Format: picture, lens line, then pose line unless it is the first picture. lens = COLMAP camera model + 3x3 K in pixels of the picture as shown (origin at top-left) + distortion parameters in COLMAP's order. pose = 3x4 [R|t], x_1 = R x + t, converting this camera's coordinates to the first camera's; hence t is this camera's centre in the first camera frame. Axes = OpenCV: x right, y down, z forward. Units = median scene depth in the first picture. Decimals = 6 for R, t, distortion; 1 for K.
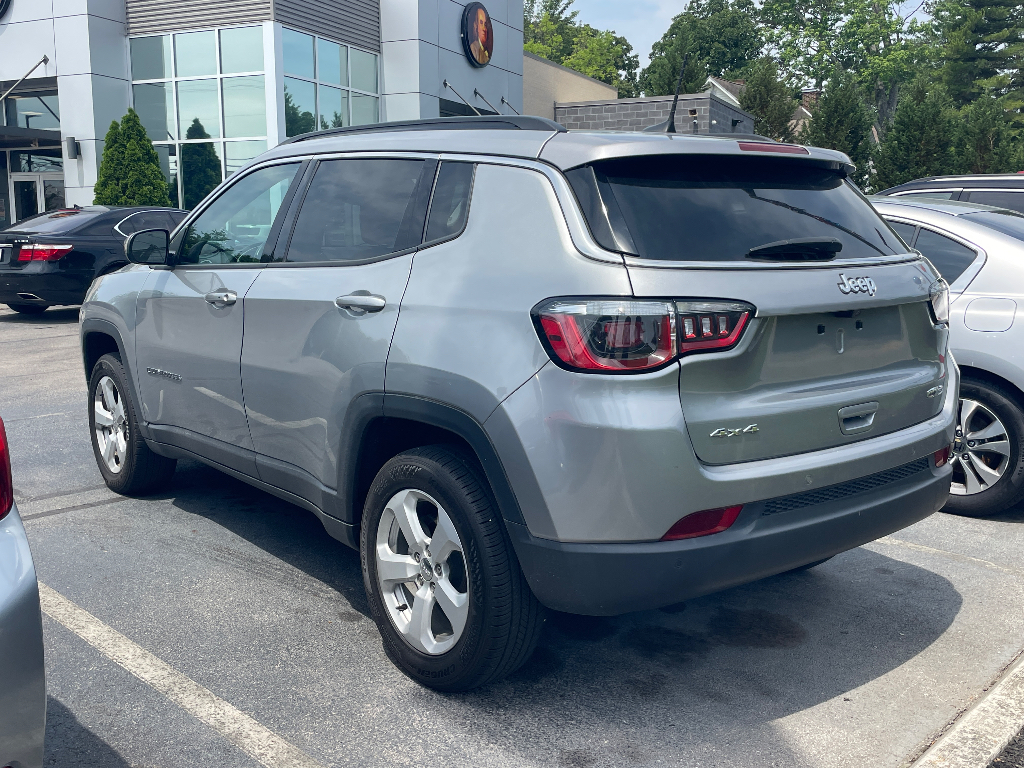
lens RADIAL K [[1012.6, 0, 516.3], [0, 1012.6, 381.2], [0, 0, 1]] dist [0.039072, 0.000000]
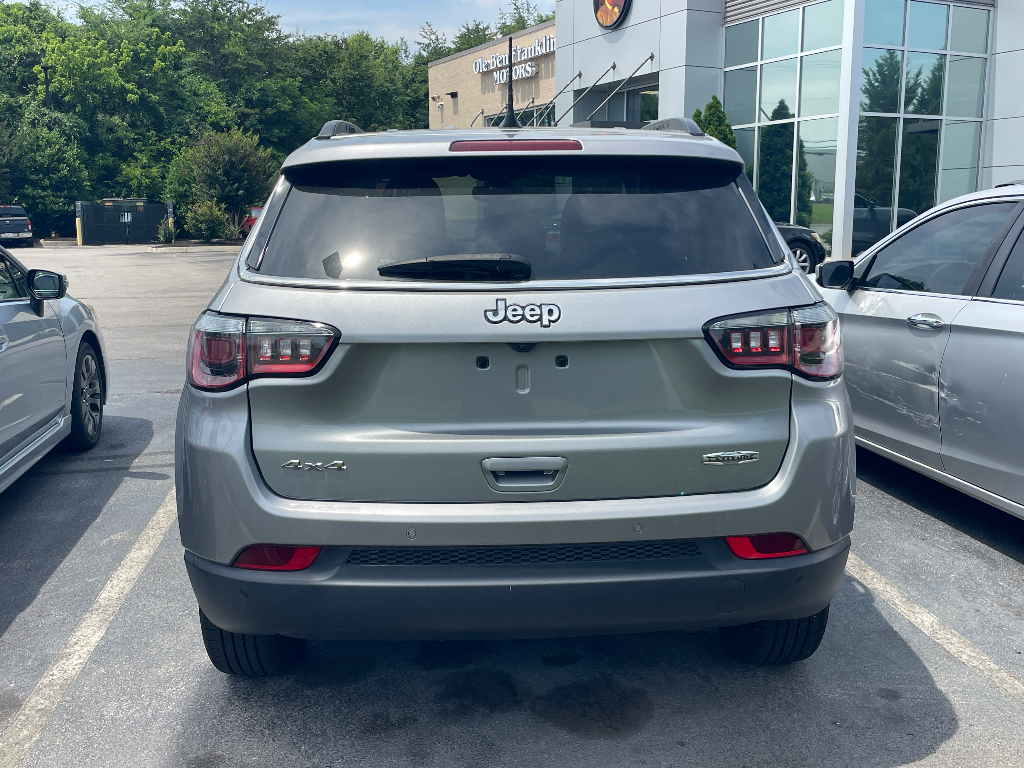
lens RADIAL K [[1012.6, 0, 516.1], [0, 1012.6, 384.2], [0, 0, 1]] dist [0.039072, 0.000000]
pose [[0.792310, 0.099489, -0.601952, 0.114902], [-0.084266, 0.995004, 0.053538, -0.011187], [0.604271, 0.008305, 0.796735, 0.048355]]
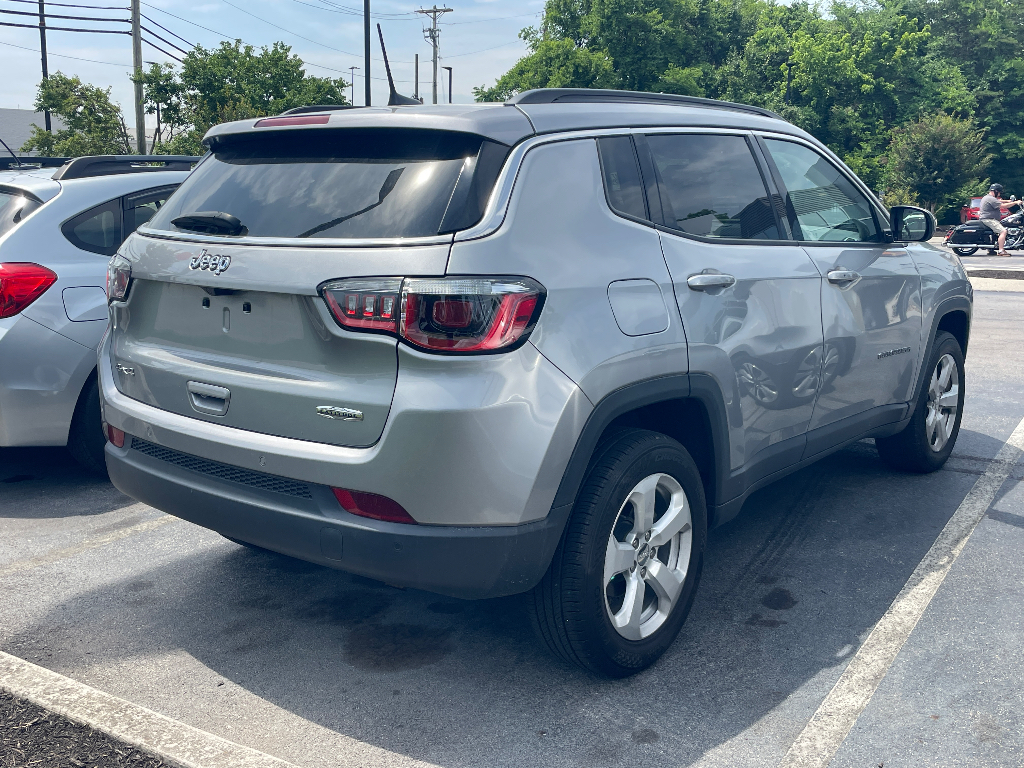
lens RADIAL K [[1012.6, 0, 518.4], [0, 1012.6, 385.9], [0, 0, 1]] dist [0.039072, 0.000000]
pose [[0.199090, 0.183351, -0.962676, 0.187775], [-0.158788, 0.975396, 0.152935, -0.024206], [0.967031, 0.122414, 0.223305, 0.150450]]
